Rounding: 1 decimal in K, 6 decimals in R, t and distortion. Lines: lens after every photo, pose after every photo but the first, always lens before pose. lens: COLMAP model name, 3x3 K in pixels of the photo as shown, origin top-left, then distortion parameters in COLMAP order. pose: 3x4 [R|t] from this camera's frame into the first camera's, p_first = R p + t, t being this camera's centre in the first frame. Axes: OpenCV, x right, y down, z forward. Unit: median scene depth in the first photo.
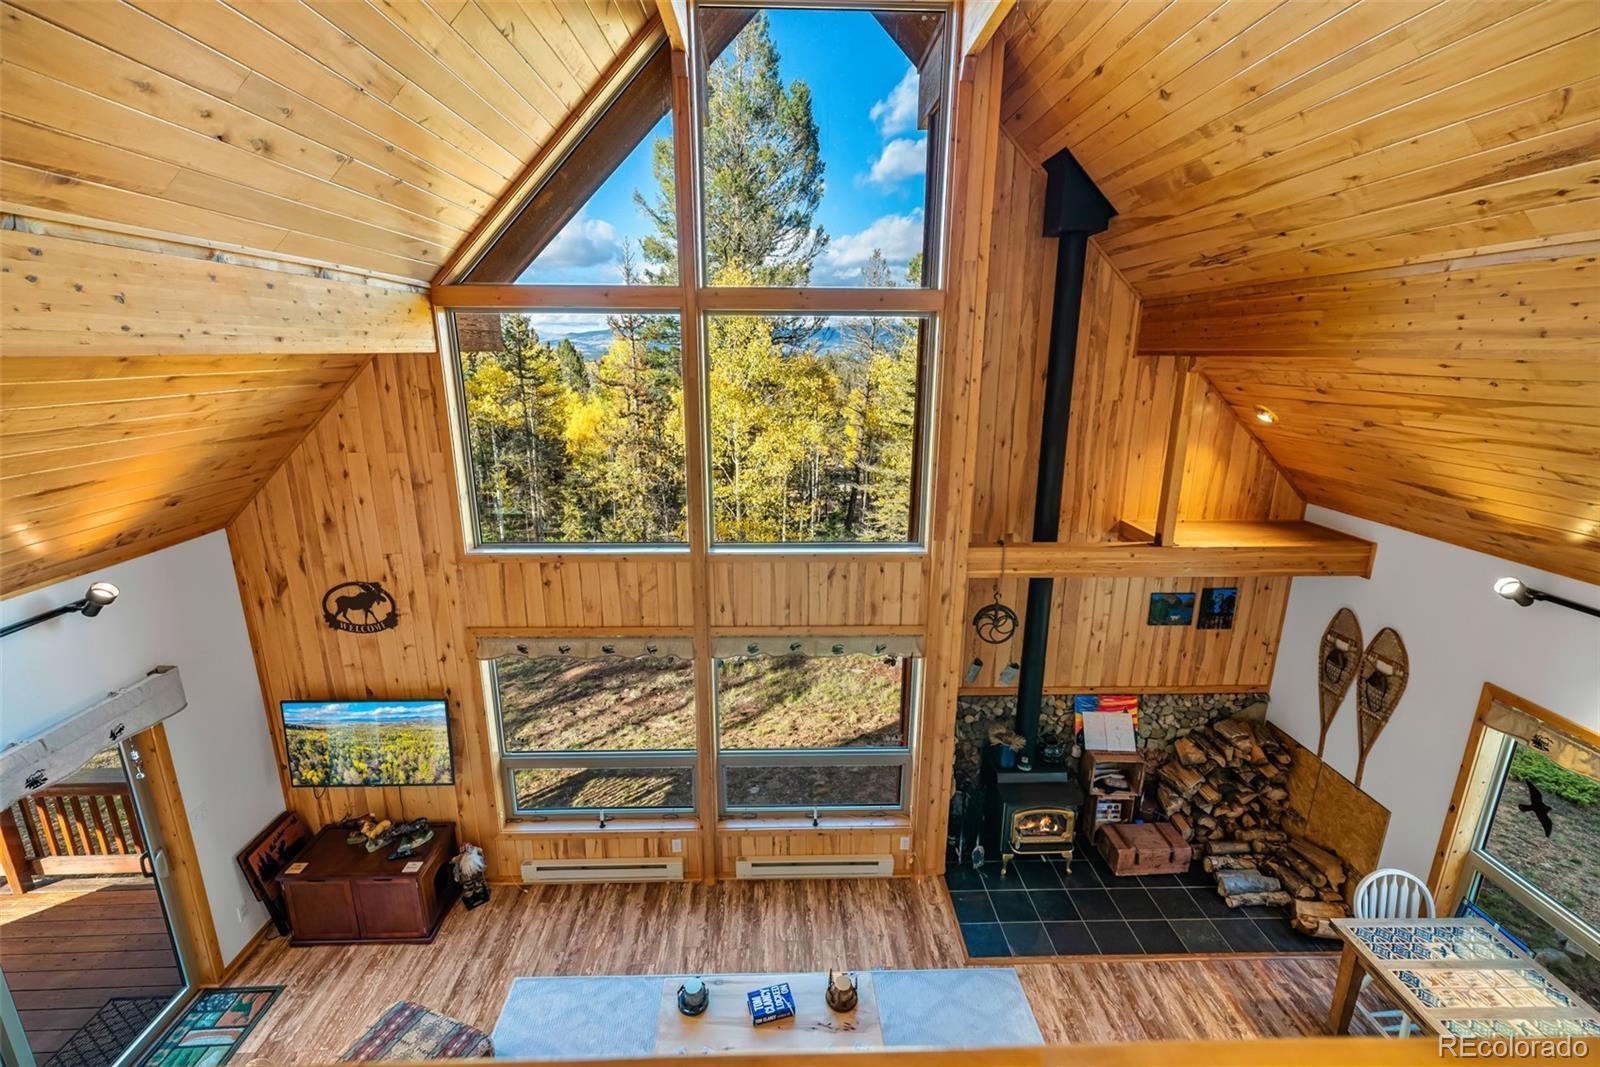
lens RADIAL K [[689.1, 0, 793.4], [0, 689.1, 533.8], [0, 0, 1]] dist [0.006593, 0.000950]
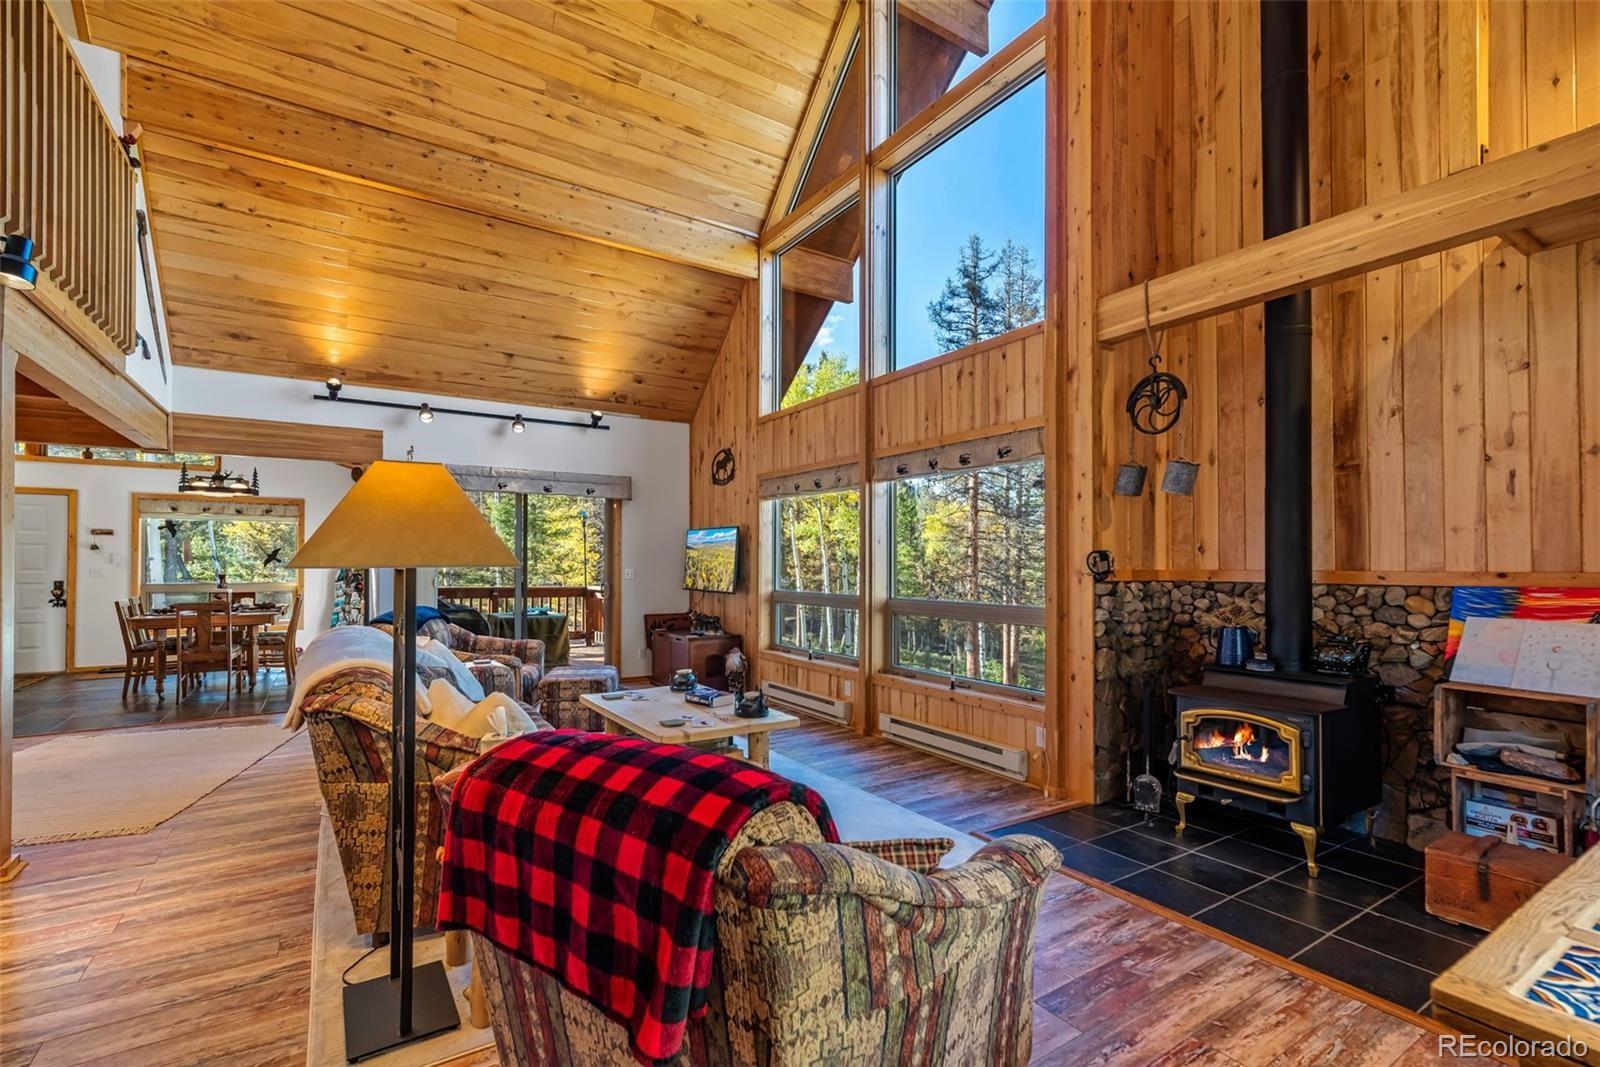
lens RADIAL K [[689.1, 0, 756.3], [0, 689.1, 563.6], [0, 0, 1]] dist [0.006593, 0.000950]
pose [[0.492157, 0.000880, -0.870506, 0.724458], [-0.226544, 0.965672, -0.127104, 0.481173], [0.840511, 0.259763, 0.475462, 0.385499]]
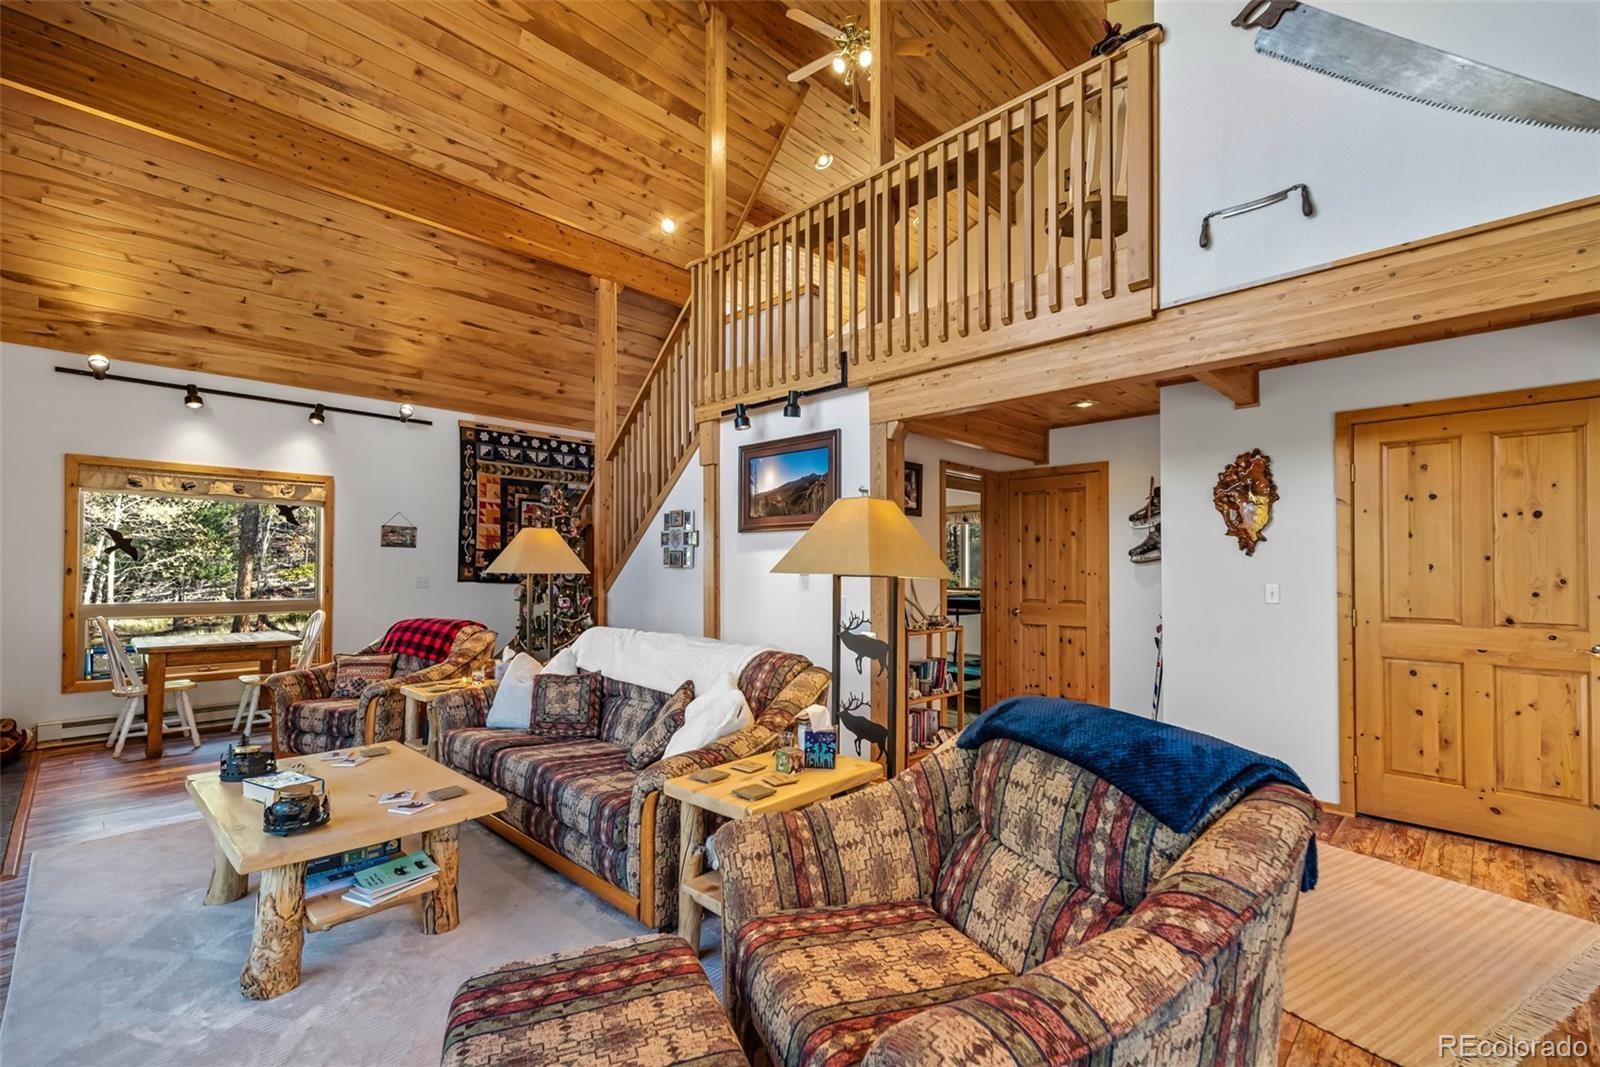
lens RADIAL K [[689.1, 0, 806.9], [0, 689.1, 557.0], [0, 0, 1]] dist [0.006593, 0.000950]
pose [[-0.694359, 0.007954, 0.719584, -0.659151], [0.184029, 0.968652, 0.166871, 0.359697], [-0.695700, 0.248293, -0.674057, 0.814078]]
